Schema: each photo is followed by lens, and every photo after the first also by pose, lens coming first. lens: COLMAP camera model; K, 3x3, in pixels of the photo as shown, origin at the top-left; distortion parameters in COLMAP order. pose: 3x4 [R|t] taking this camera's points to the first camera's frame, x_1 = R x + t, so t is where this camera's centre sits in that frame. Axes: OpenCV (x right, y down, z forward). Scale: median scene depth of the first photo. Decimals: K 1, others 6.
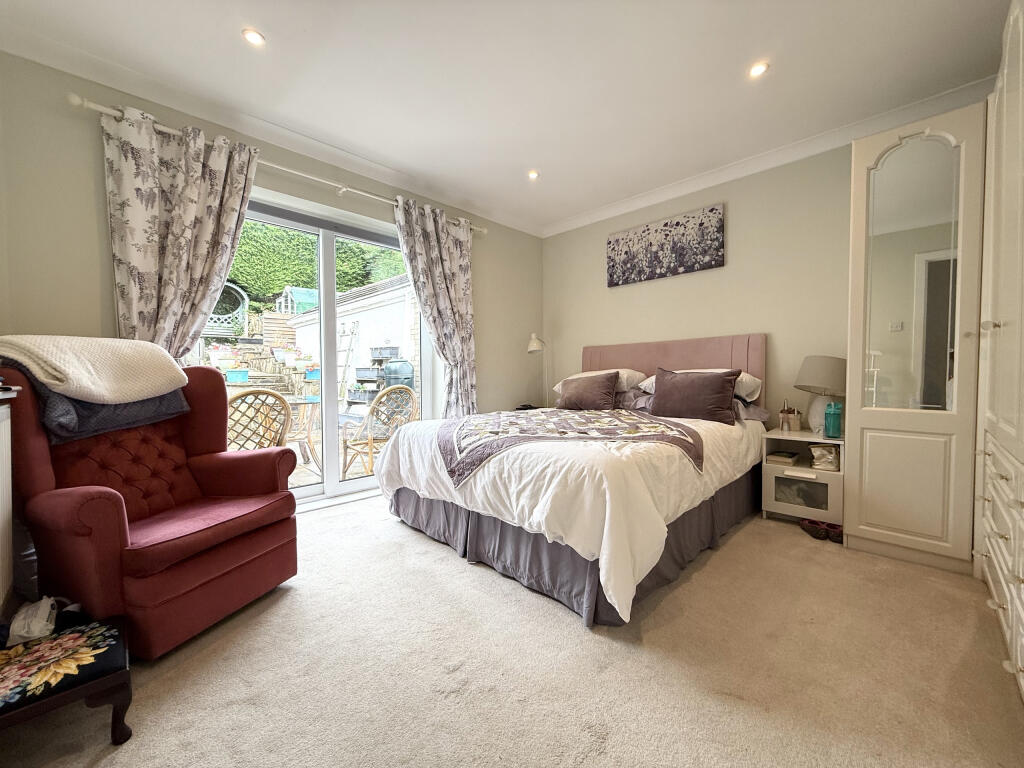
lens RADIAL K [[406.8, 0, 510.5], [0, 406.8, 383.5], [0, 0, 1]] dist [-0.000625, -0.000218]
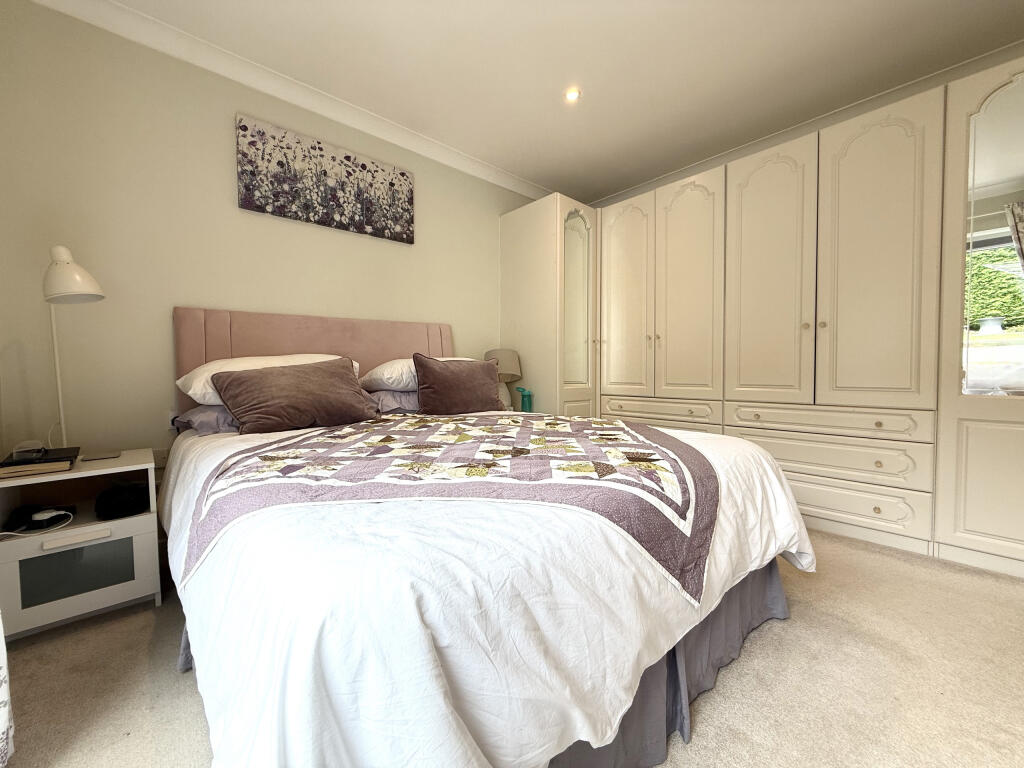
lens RADIAL K [[406.8, 0, 510.9], [0, 406.8, 382.5], [0, 0, 1]] dist [-0.000625, -0.000218]
pose [[0.030910, -0.034911, 0.998912, -0.348405], [0.032365, 0.998901, 0.033909, -0.004113], [-0.998998, 0.031282, 0.032006, 0.692140]]
